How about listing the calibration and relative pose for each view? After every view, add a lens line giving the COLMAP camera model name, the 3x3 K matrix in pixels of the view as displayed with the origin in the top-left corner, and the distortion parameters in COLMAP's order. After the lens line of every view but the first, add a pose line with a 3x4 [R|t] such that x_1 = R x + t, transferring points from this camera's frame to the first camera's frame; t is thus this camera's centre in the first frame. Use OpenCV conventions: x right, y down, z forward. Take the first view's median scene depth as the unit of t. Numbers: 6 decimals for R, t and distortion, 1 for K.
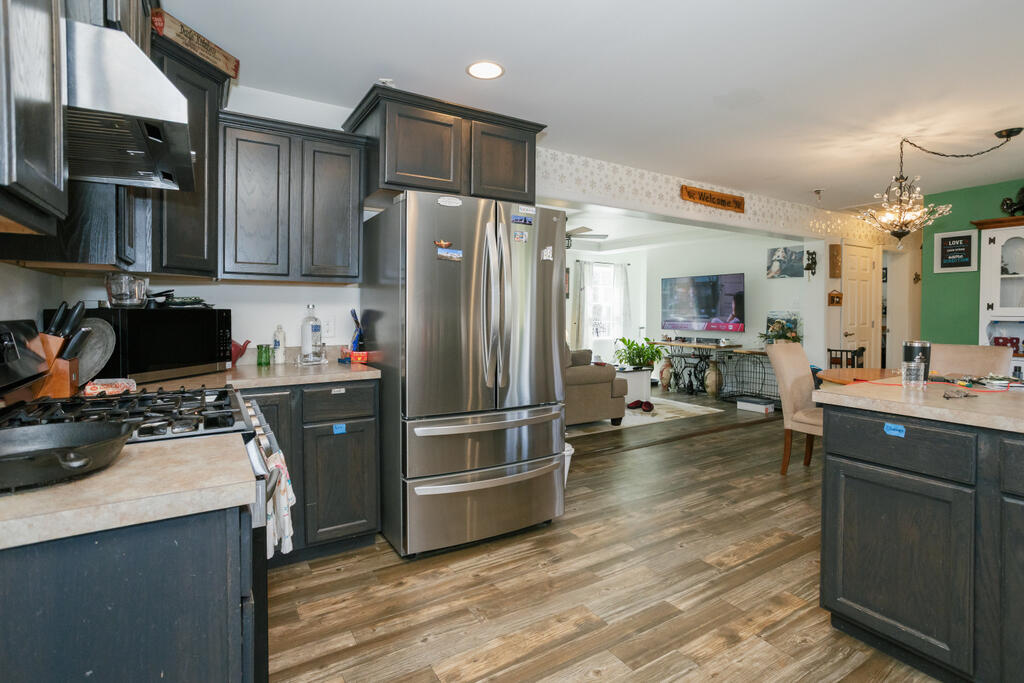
lens RADIAL K [[494.4, 0, 509.9], [0, 494.4, 326.3], [0, 0, 1]] dist [-0.034493, 0.018297]
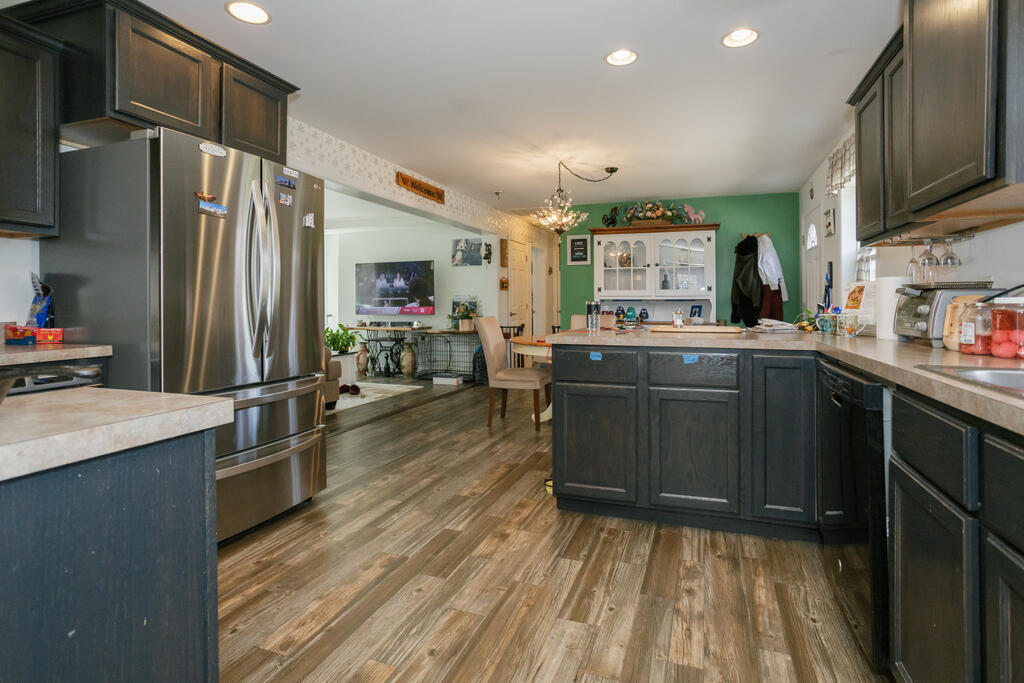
lens RADIAL K [[494.4, 0, 546.2], [0, 494.4, 307.8], [0, 0, 1]] dist [-0.034493, 0.018297]
pose [[0.770557, -0.021474, 0.637009, -0.188475], [0.030237, 0.999539, -0.002880, 0.044629], [-0.636653, 0.021480, 0.770851, -0.044300]]
